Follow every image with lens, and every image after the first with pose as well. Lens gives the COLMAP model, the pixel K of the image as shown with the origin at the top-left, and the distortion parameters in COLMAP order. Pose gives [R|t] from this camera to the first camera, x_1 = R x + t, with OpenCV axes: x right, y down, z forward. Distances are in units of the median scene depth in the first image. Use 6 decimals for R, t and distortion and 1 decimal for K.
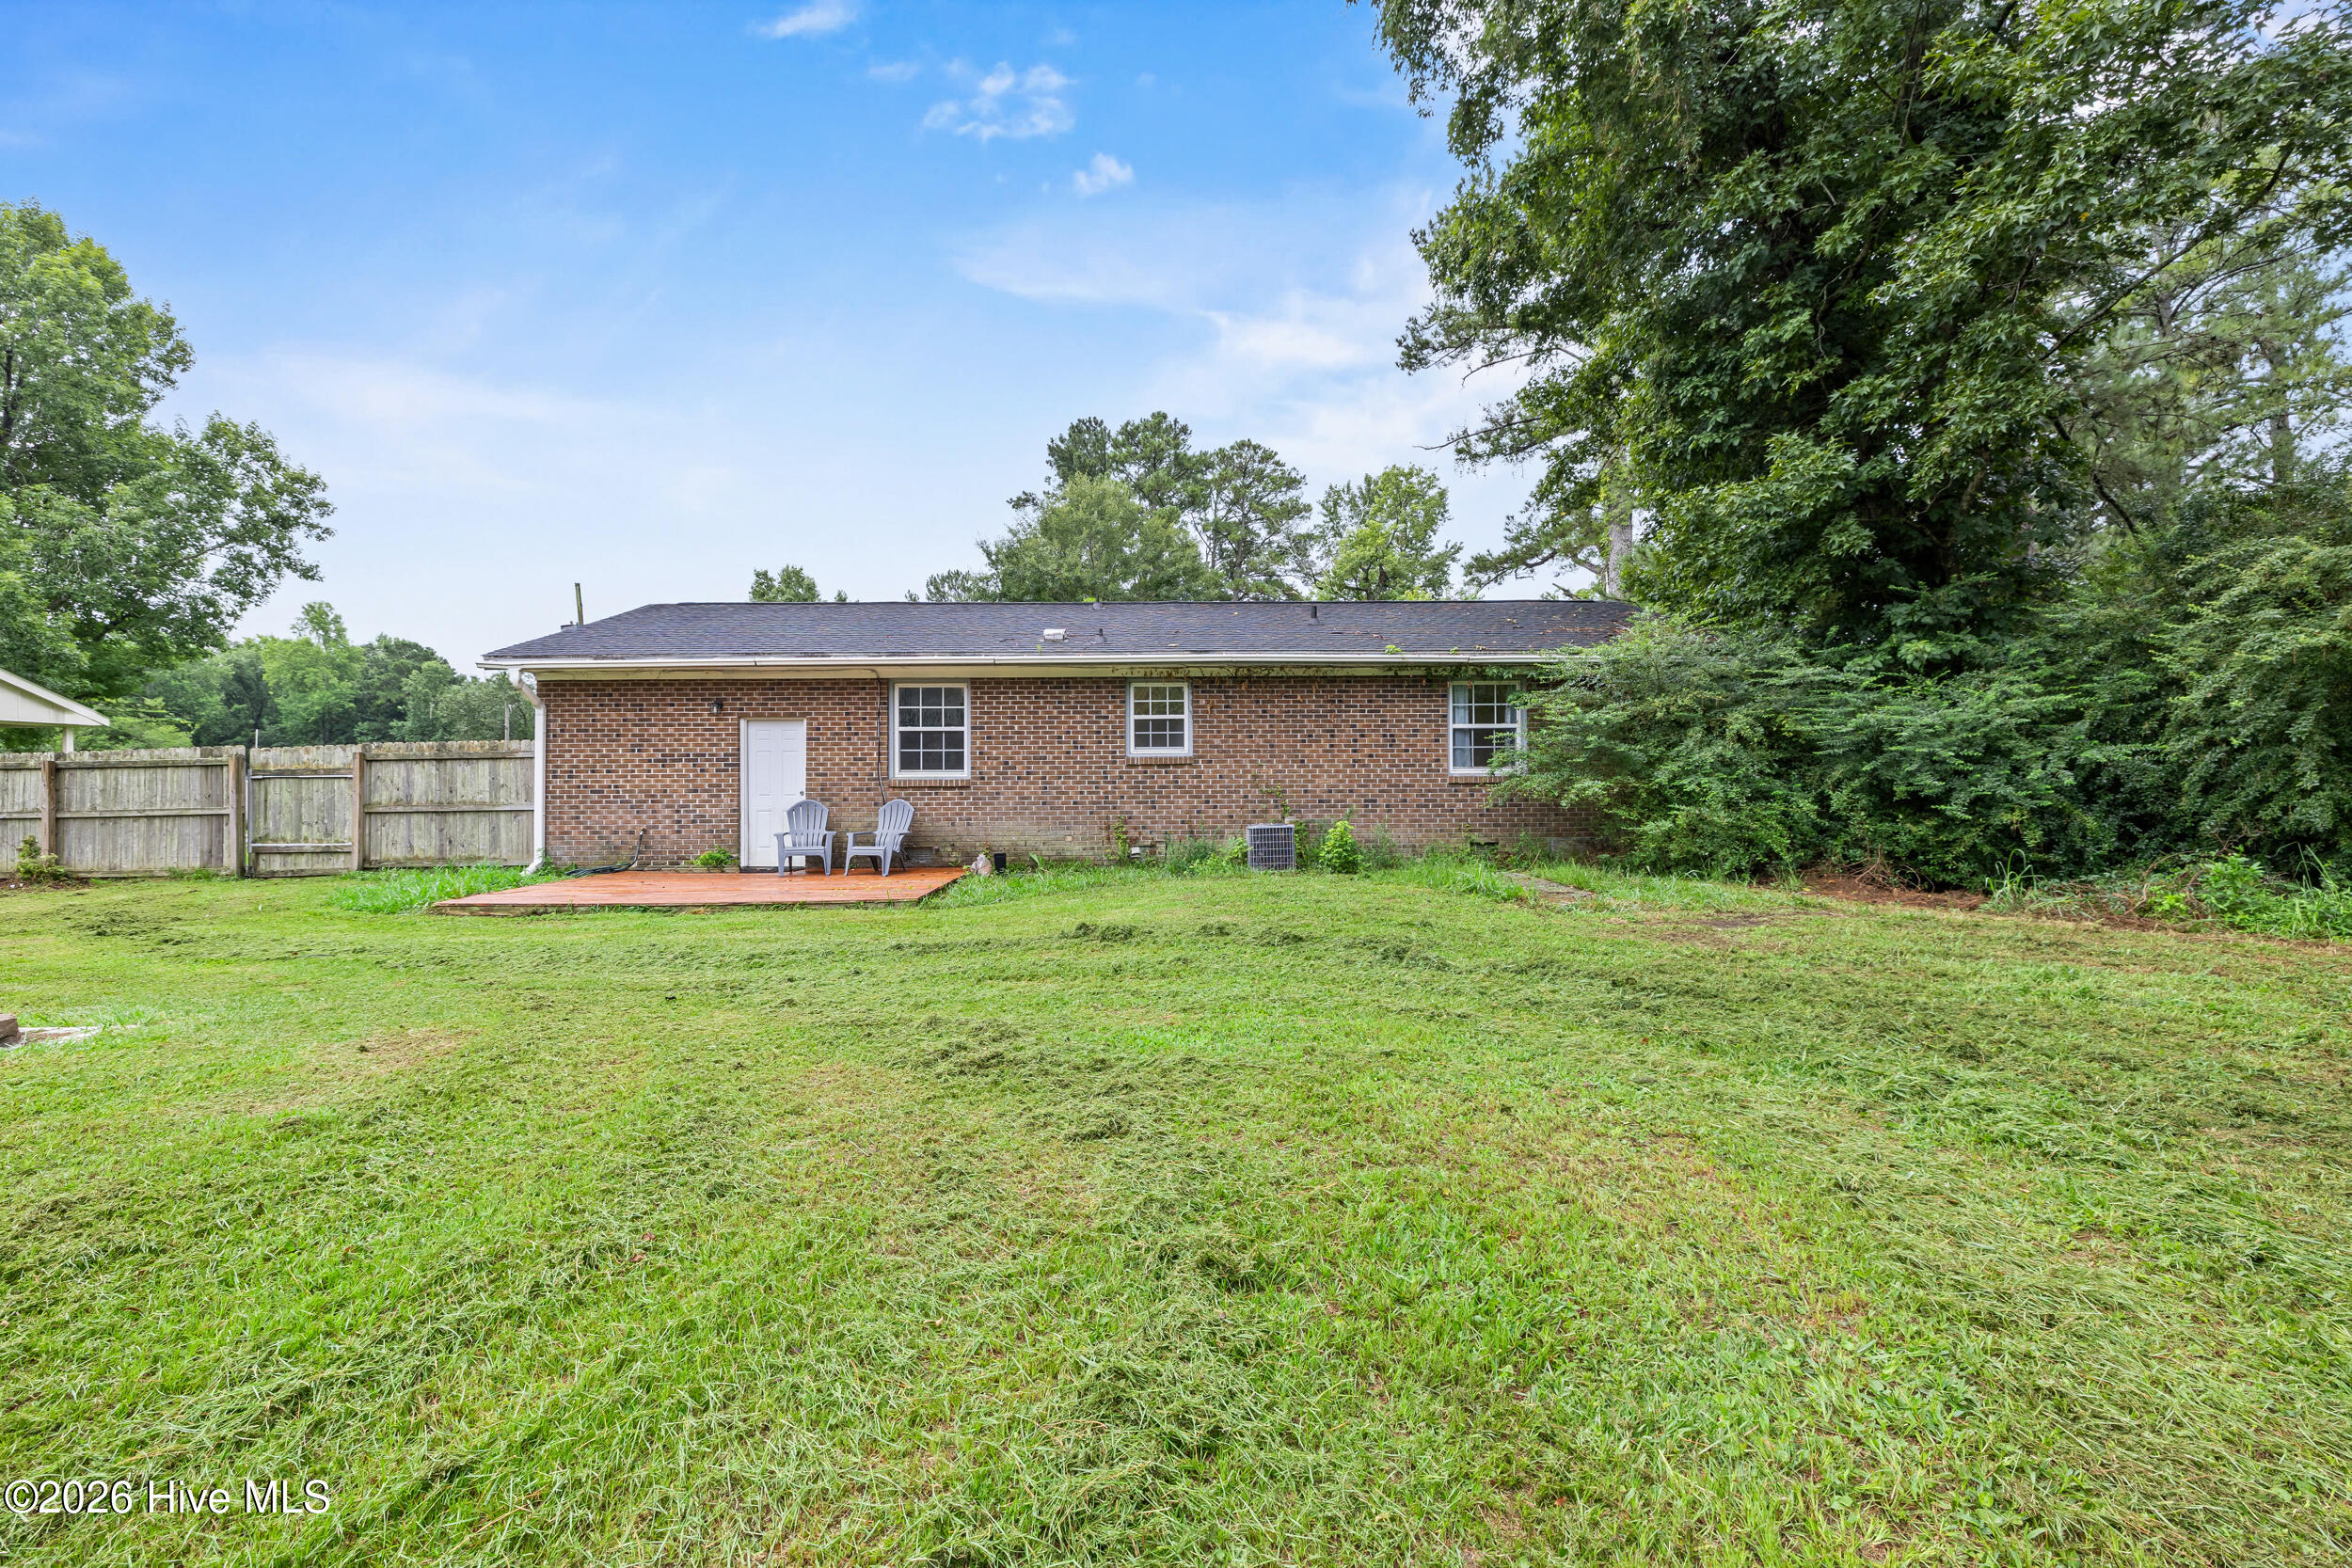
lens RADIAL K [[988.1, 0, 1173.2], [0, 988.1, 788.5], [0, 0, 1]] dist [0.002333, 0.000472]
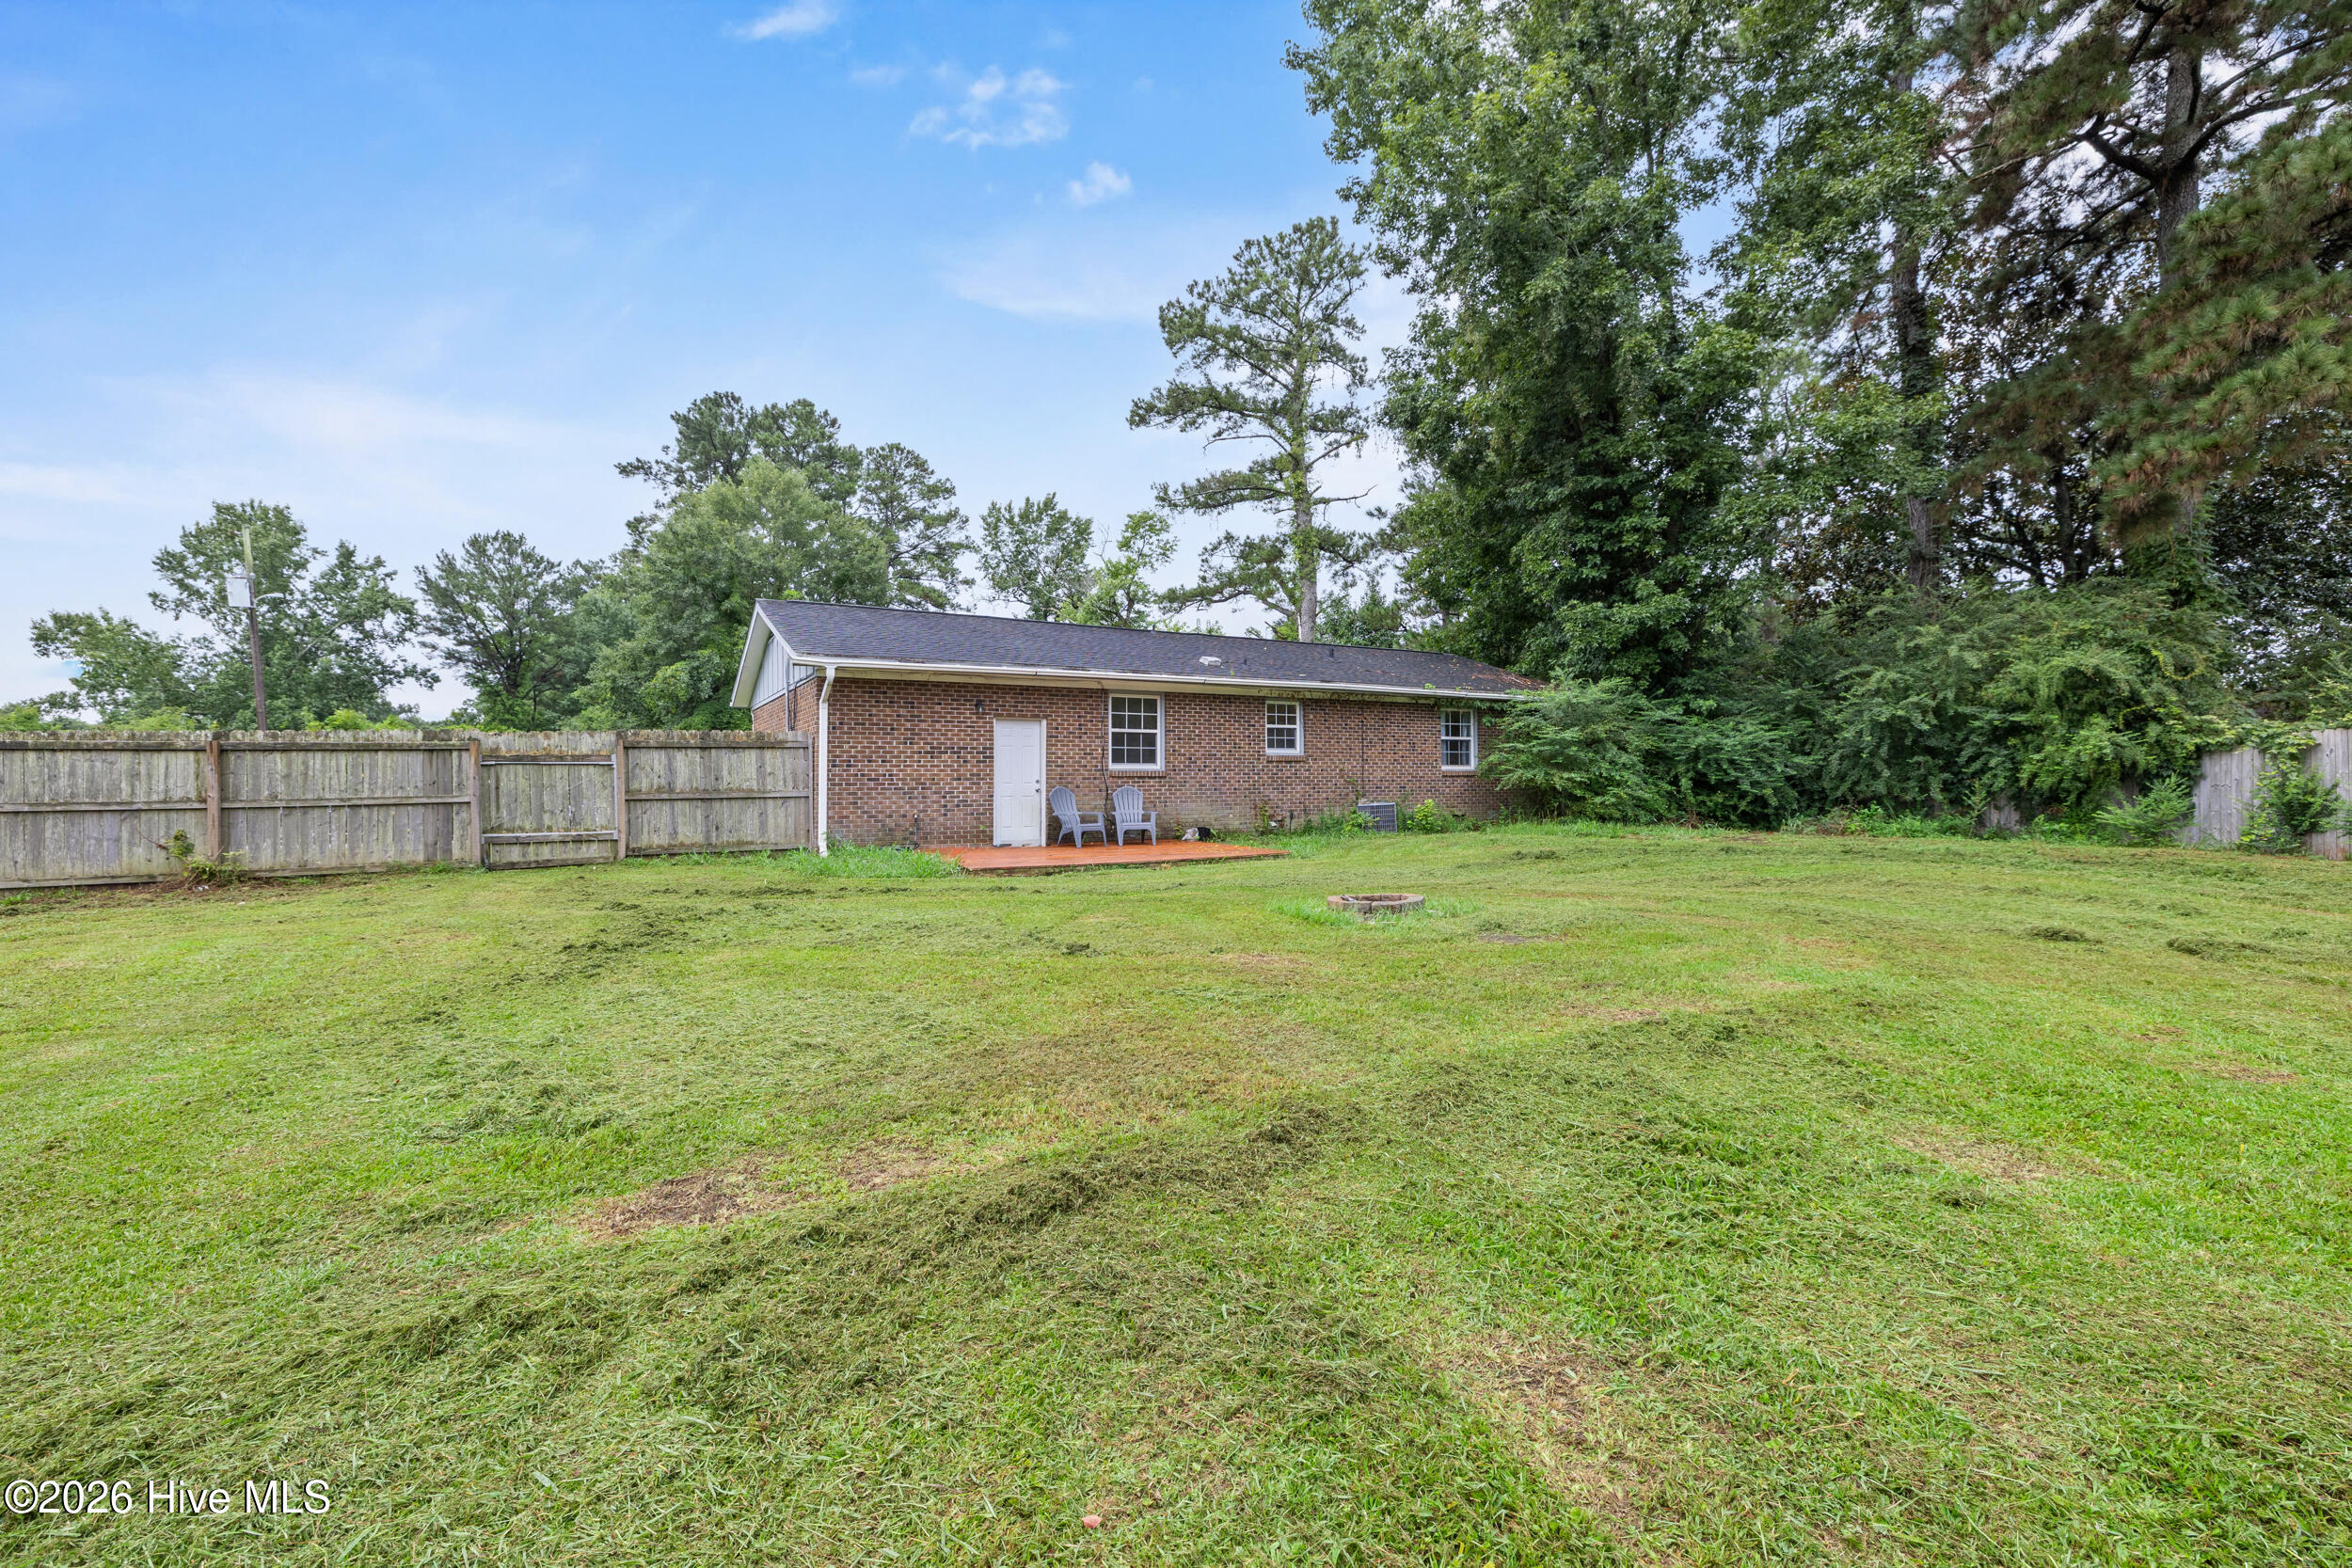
lens RADIAL K [[988.1, 0, 1173.5], [0, 988.1, 782.4], [0, 0, 1]] dist [0.002333, 0.000472]
pose [[0.880439, 0.001878, 0.474156, -0.798850], [0.001544, 0.999976, -0.006827, 0.014486], [-0.474157, 0.006743, 0.880415, -0.133653]]
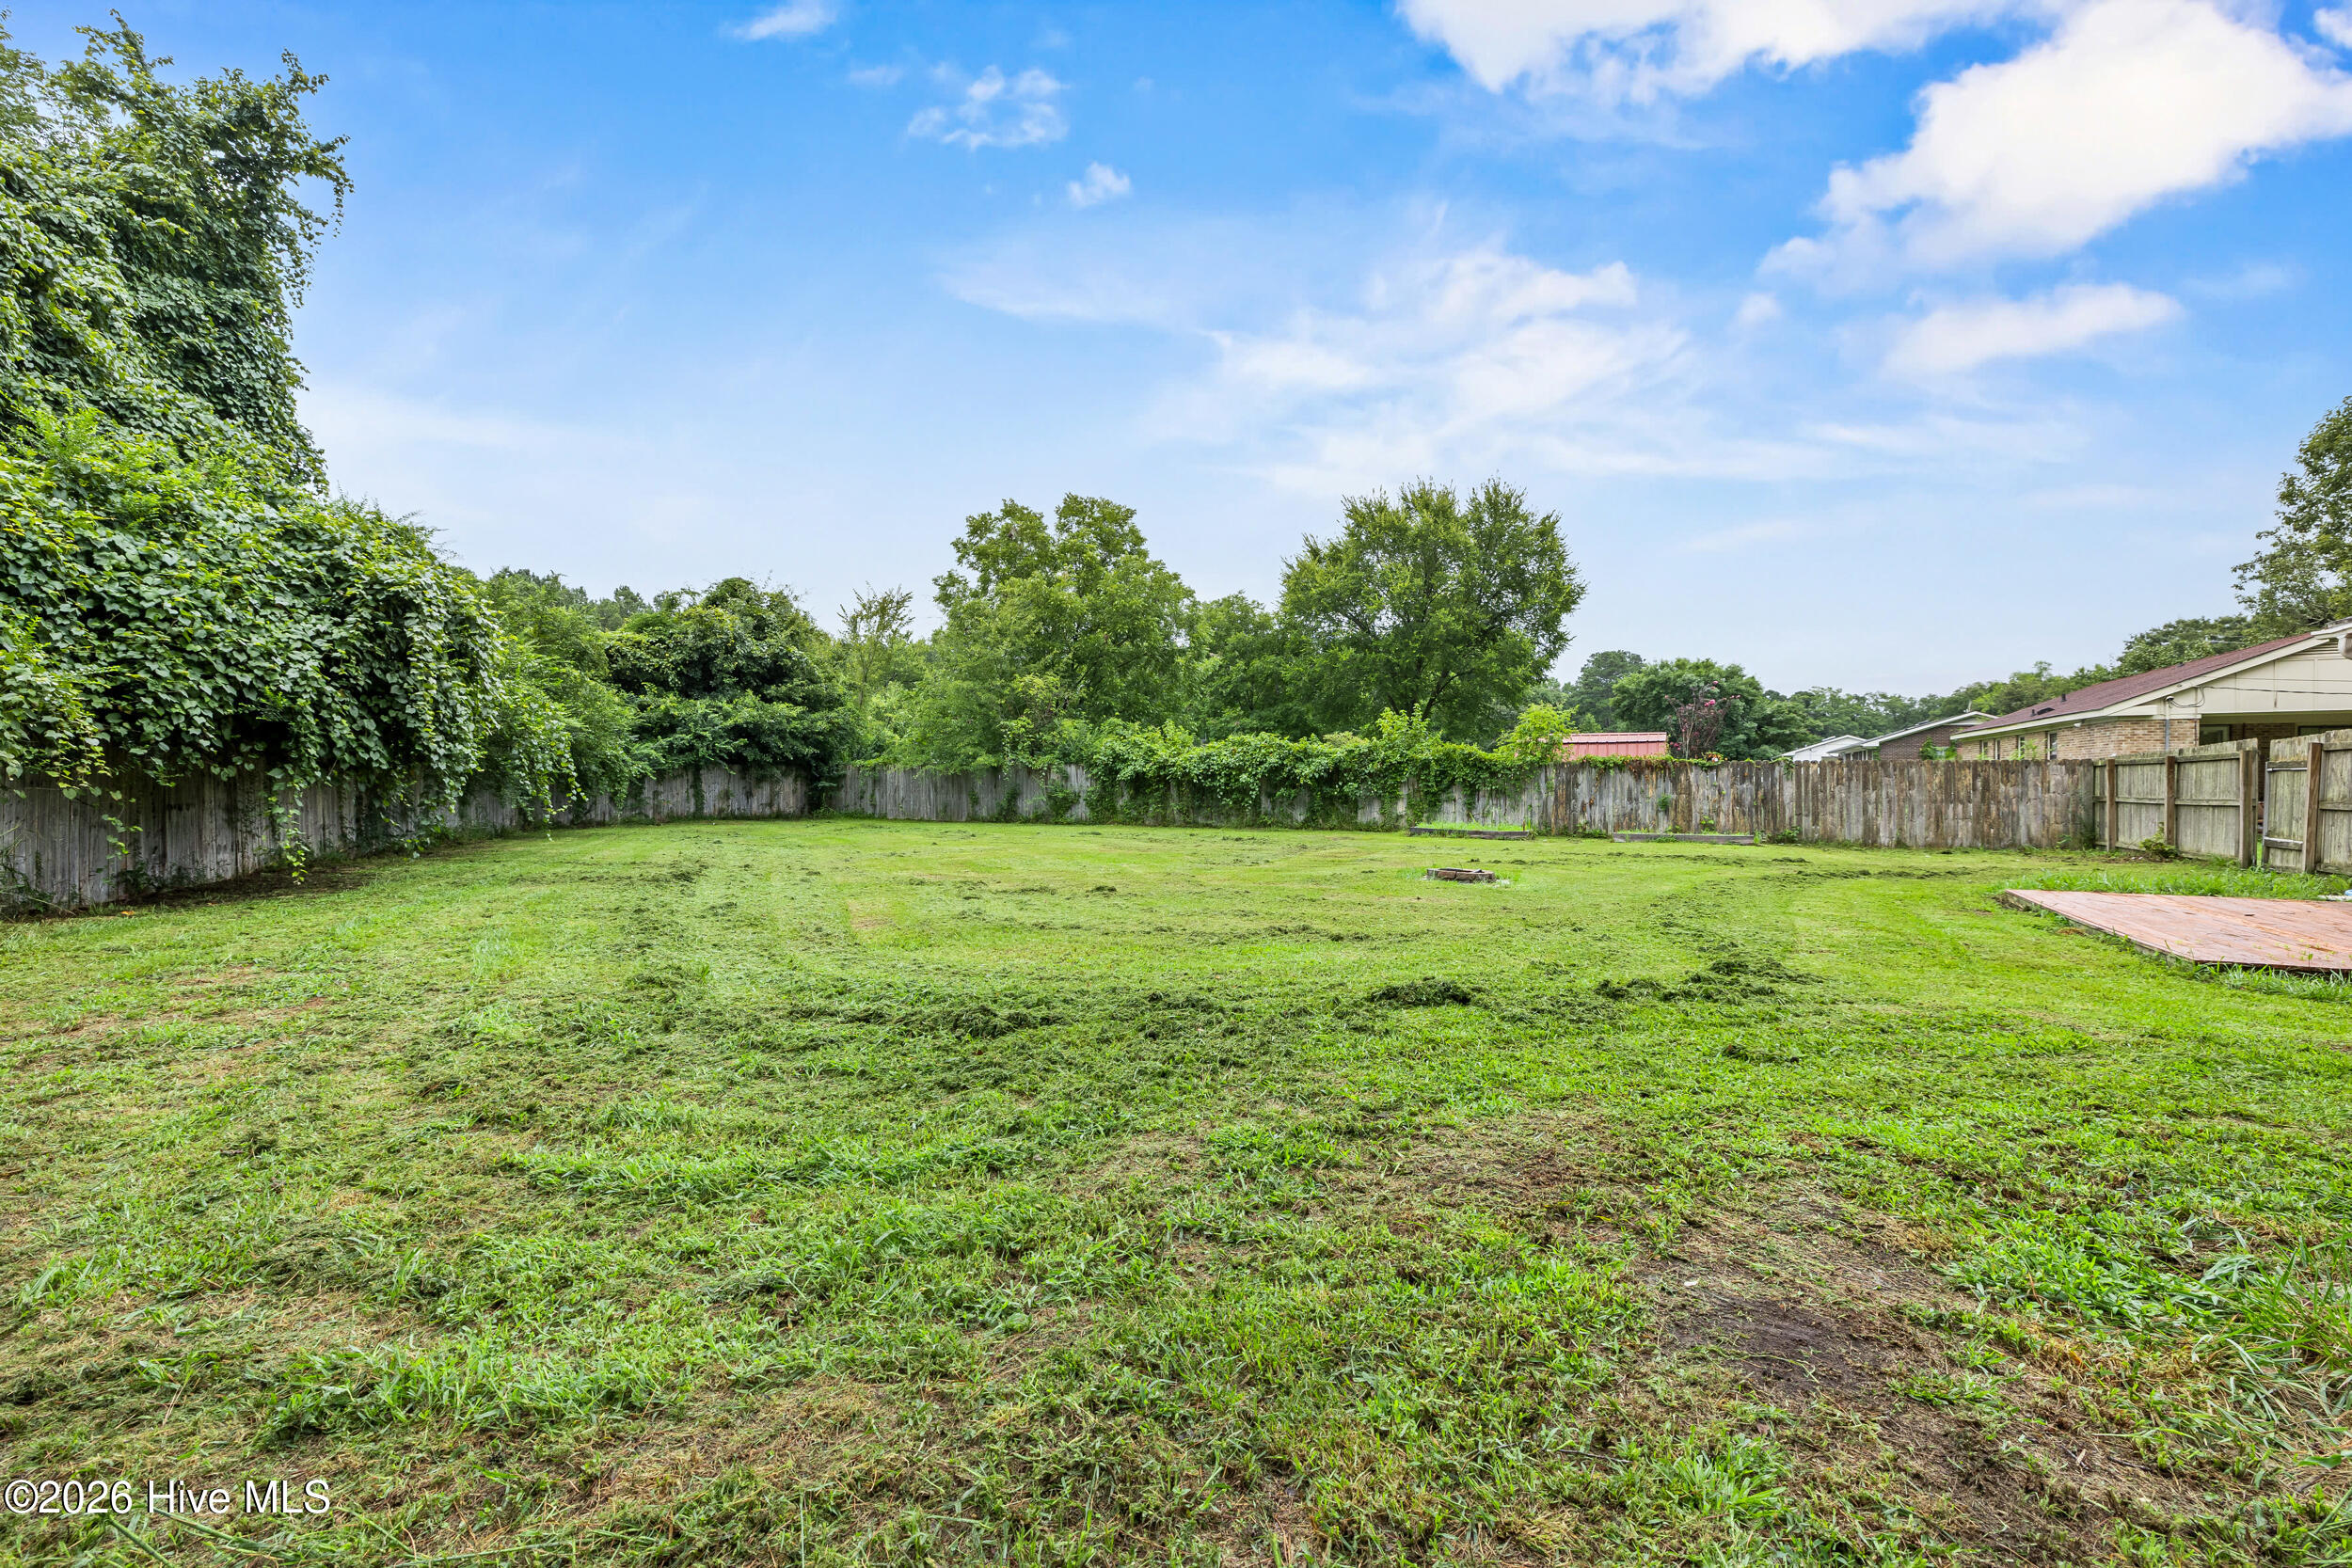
lens RADIAL K [[988.1, 0, 1179.5], [0, 988.1, 768.0], [0, 0, 1]] dist [0.002333, 0.000472]
pose [[-0.492552, -0.000380, -0.870283, 0.462724], [0.002113, 0.999996, -0.001632, -0.013849], [0.870280, -0.002643, -0.492550, 0.543634]]
